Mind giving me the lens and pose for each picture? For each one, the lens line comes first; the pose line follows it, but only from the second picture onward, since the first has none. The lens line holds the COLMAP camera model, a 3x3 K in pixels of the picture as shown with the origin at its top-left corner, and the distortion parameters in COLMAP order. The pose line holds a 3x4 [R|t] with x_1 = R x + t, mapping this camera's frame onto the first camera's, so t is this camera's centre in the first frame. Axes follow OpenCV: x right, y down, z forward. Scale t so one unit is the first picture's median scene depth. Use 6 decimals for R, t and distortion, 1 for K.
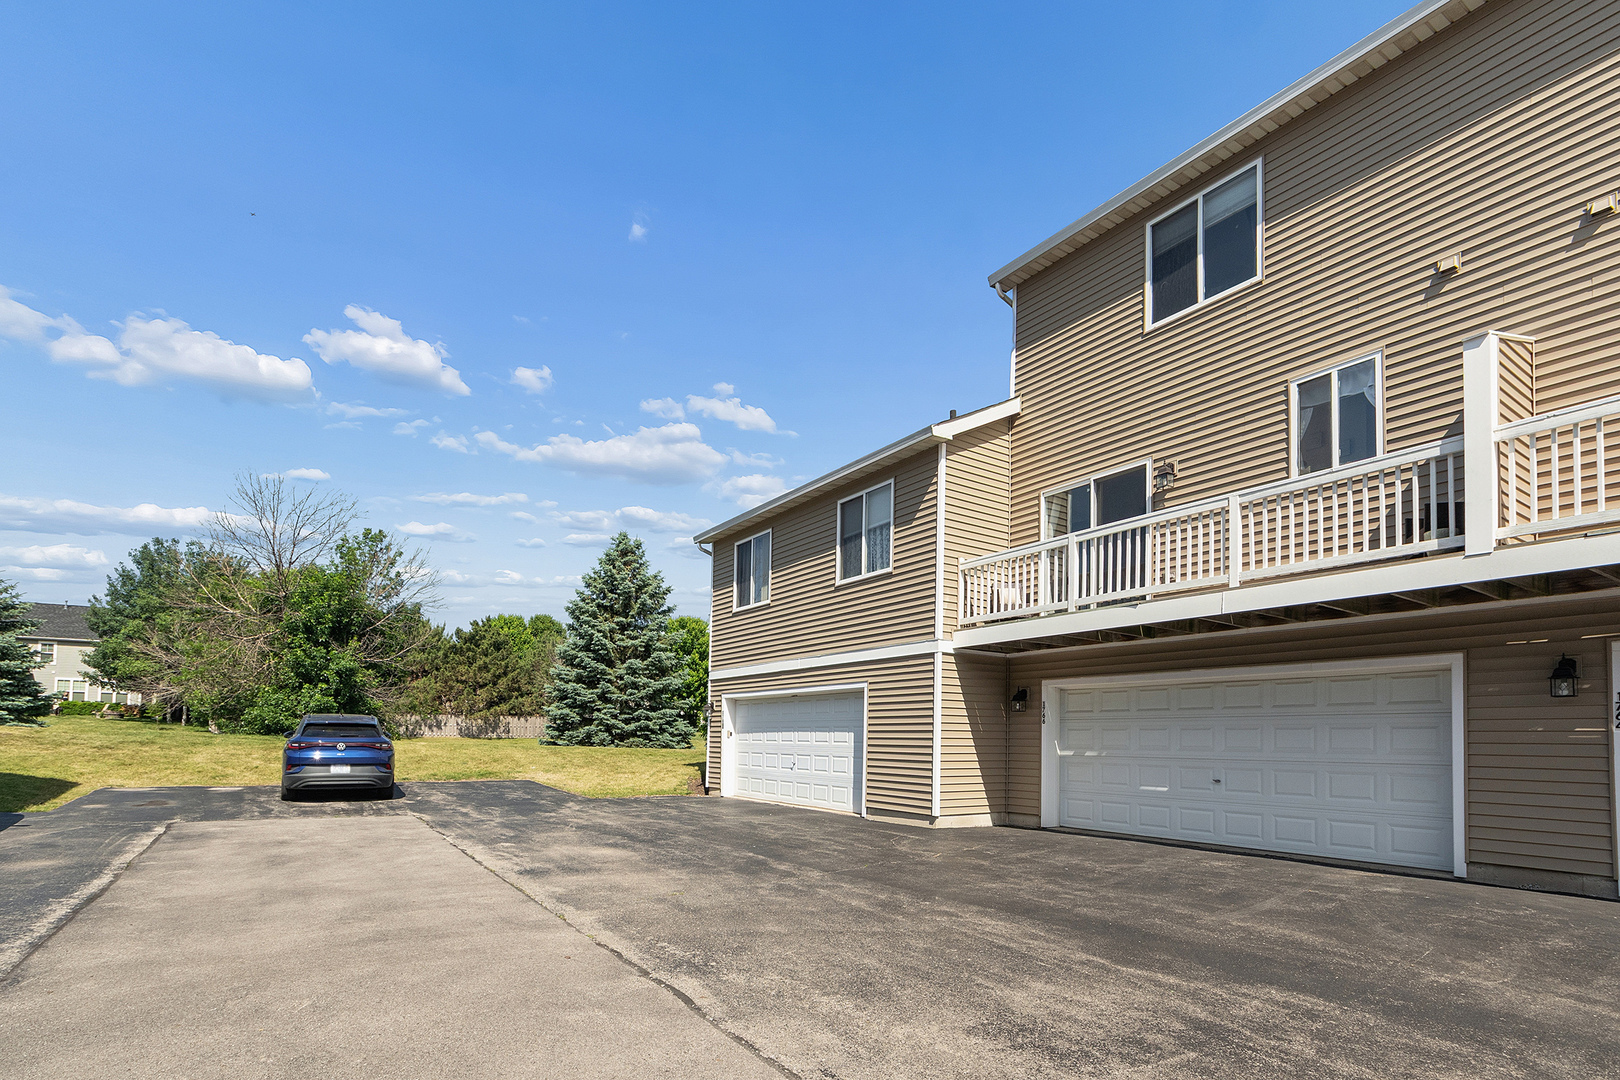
lens RADIAL K [[724.3, 0, 809.3], [0, 724.3, 526.4], [0, 0, 1]] dist [-0.001283, -0.000488]
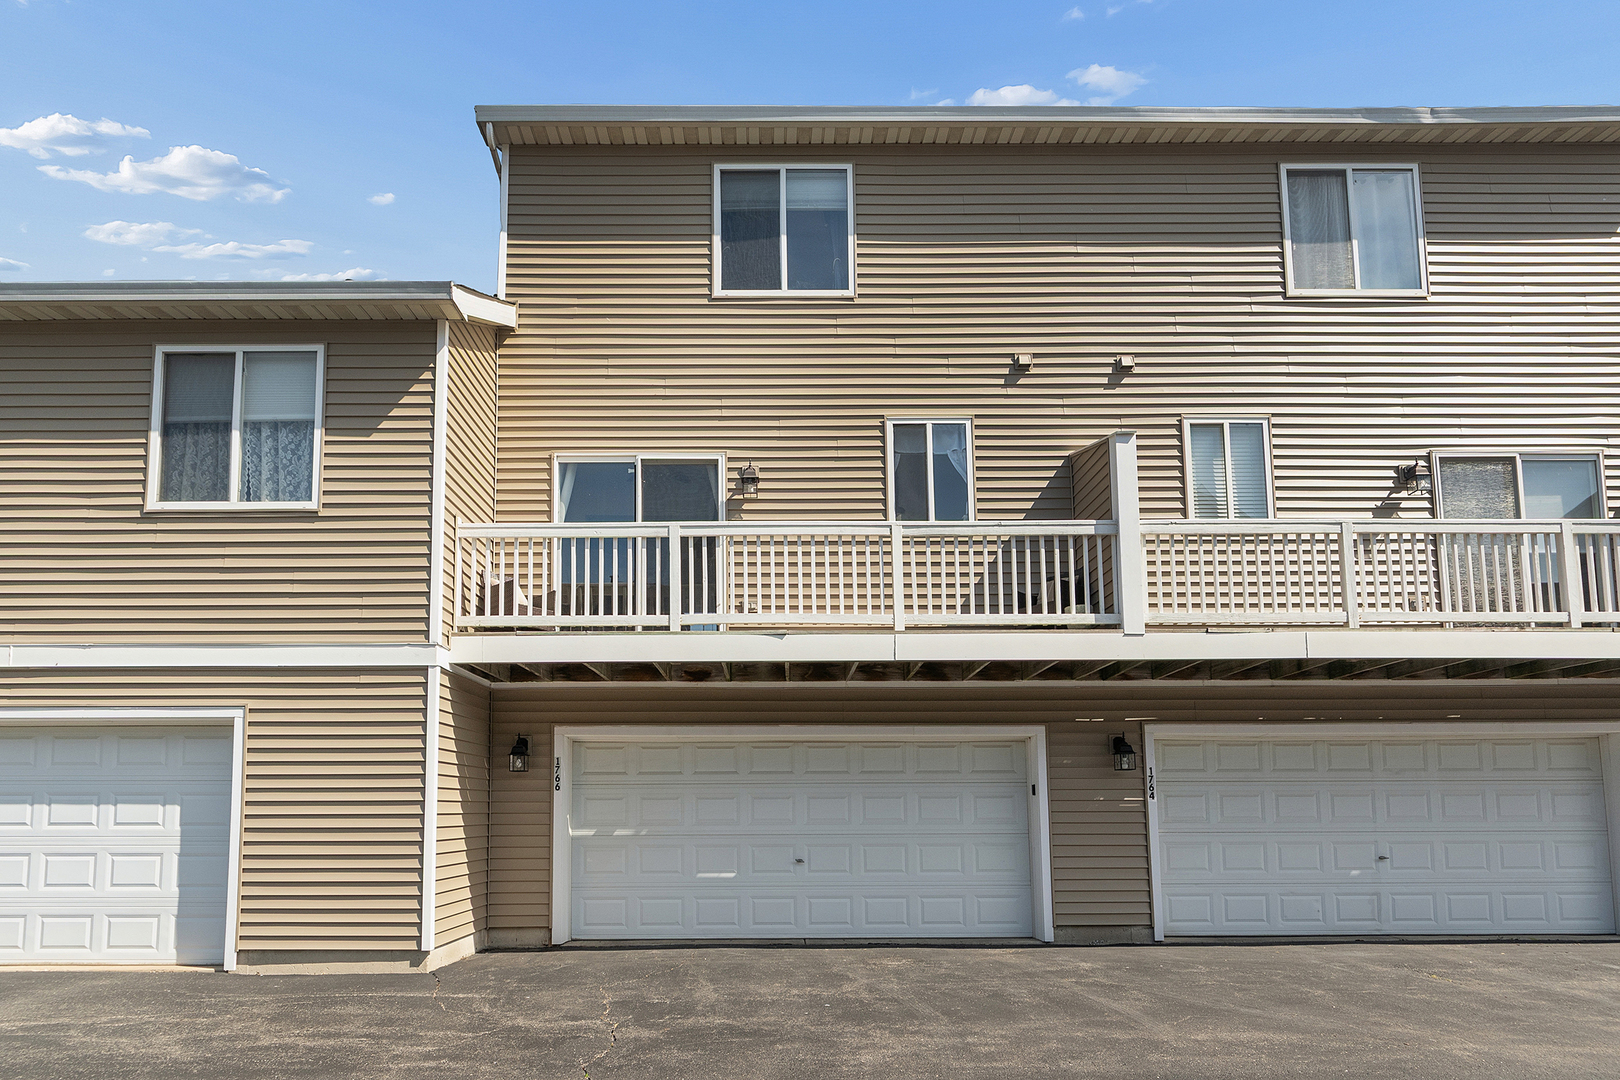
lens RADIAL K [[896.9, 0, 807.6], [0, 896.9, 615.0], [0, 0, 1]] dist [0.005381, -0.001203]
pose [[0.576243, 0.164174, 0.800619, -0.243892], [-0.220353, 0.974548, -0.041242, 0.105363], [-0.787013, -0.152653, 0.597752, 0.373371]]
